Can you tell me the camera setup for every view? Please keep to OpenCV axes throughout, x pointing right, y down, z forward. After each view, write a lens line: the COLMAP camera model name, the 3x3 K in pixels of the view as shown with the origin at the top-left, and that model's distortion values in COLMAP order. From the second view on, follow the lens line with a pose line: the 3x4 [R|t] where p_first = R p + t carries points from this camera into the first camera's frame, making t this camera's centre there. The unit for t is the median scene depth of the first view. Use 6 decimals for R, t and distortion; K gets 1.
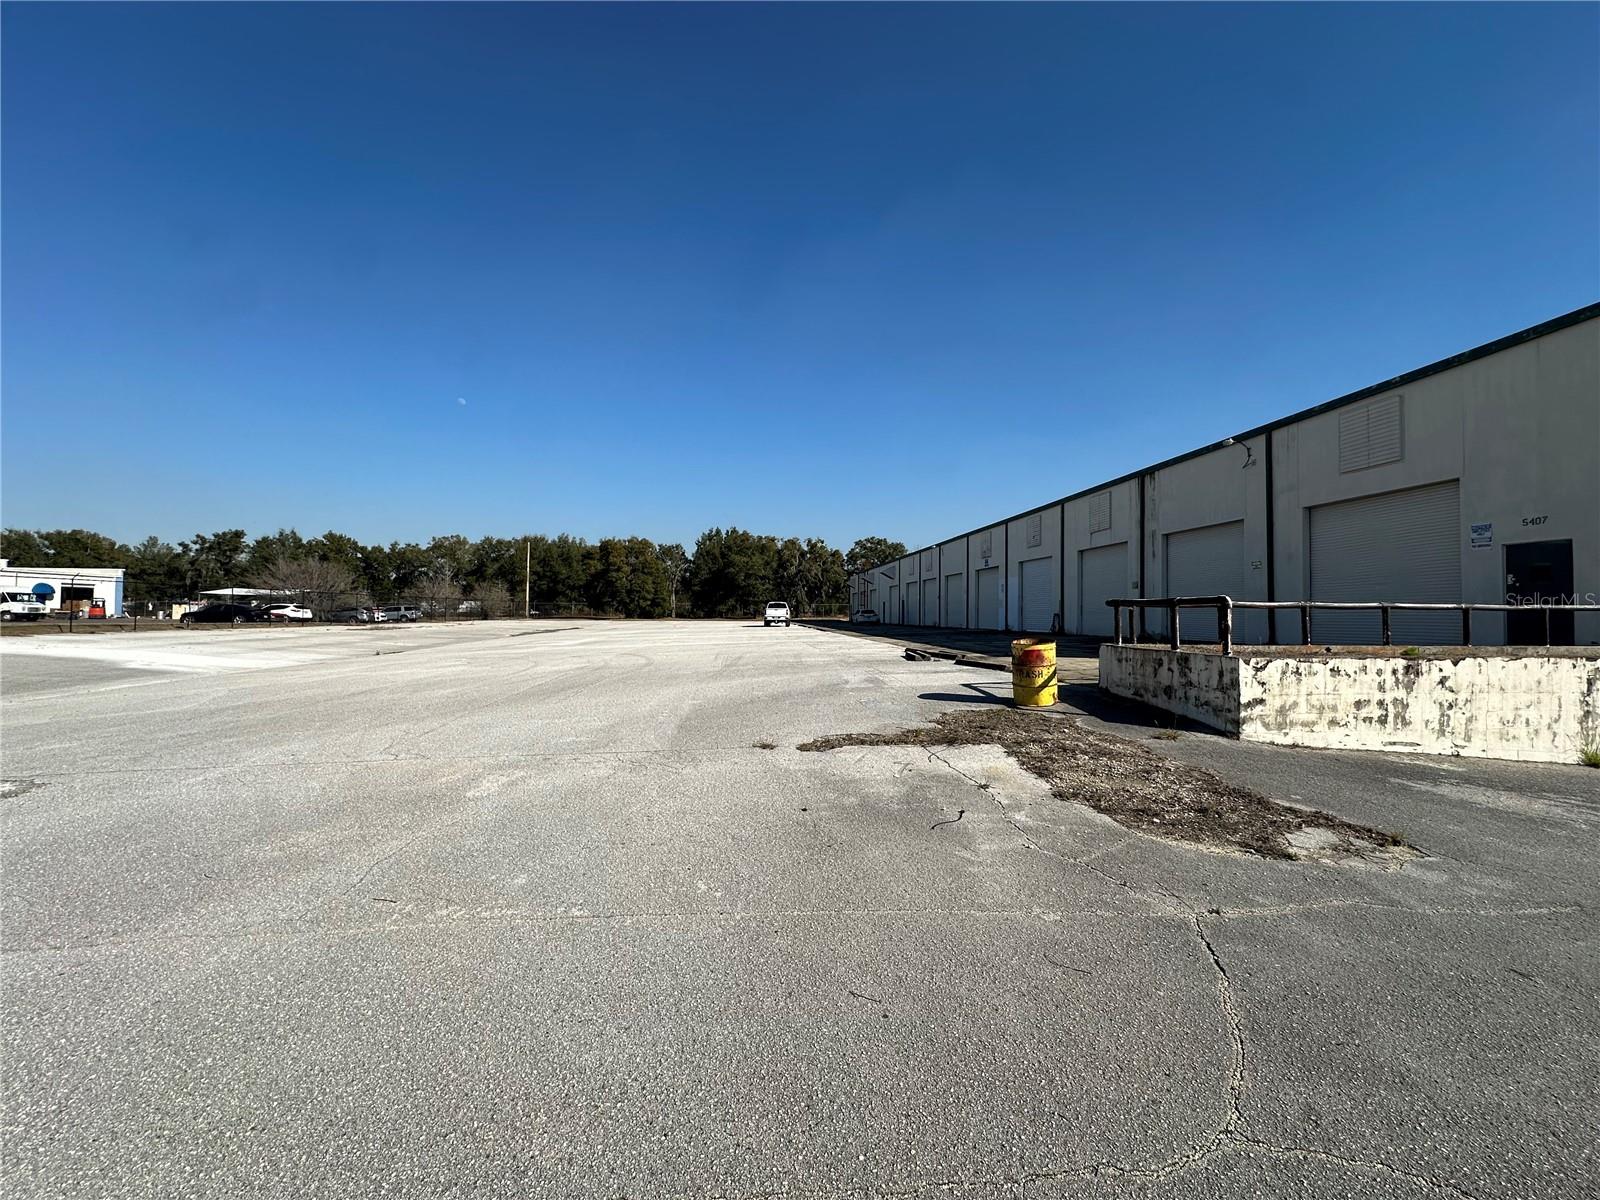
lens RADIAL K [[635.2, 0, 807.5], [0, 635.2, 601.2], [0, 0, 1]] dist [-0.005969, 0.000715]
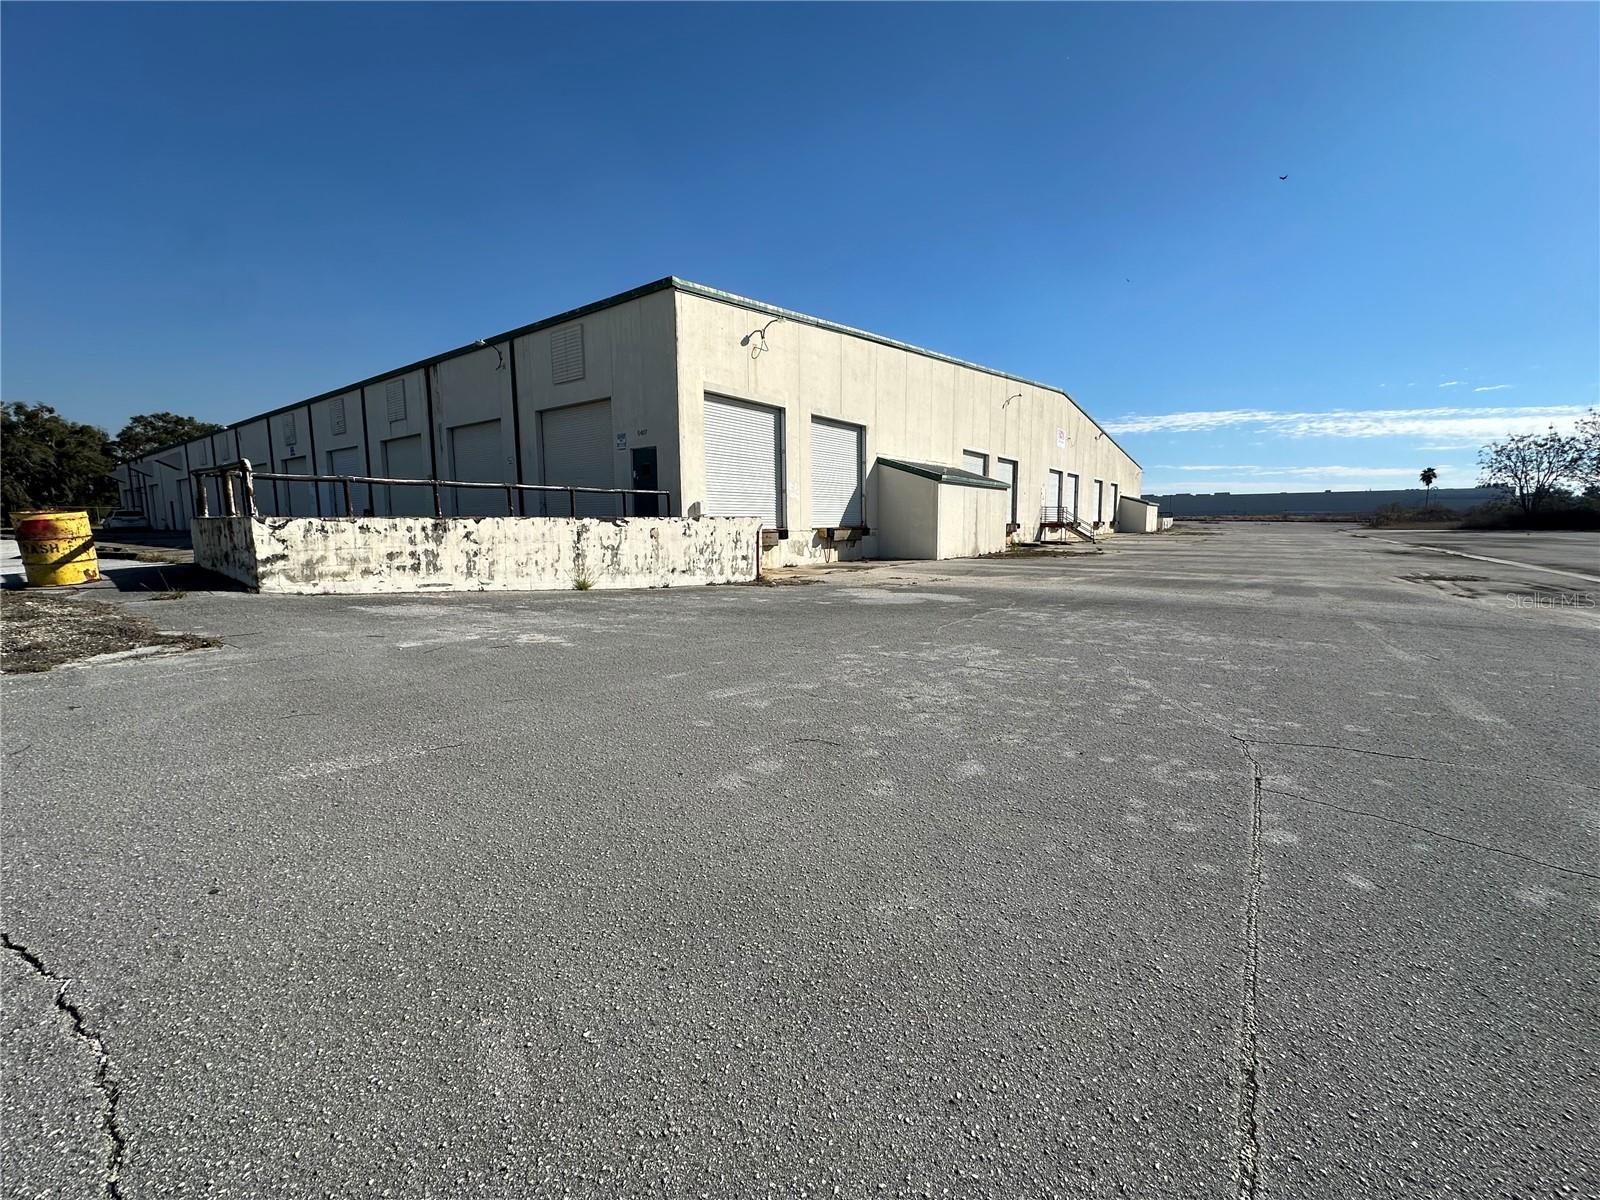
lens RADIAL K [[635.2, 0, 803.6], [0, 635.2, 595.8], [0, 0, 1]] dist [-0.005969, 0.000715]
pose [[0.662626, -0.098533, 0.742440, 0.476813], [-0.003932, 0.990837, 0.135008, 0.070354], [-0.748940, -0.092379, 0.656167, -0.398651]]
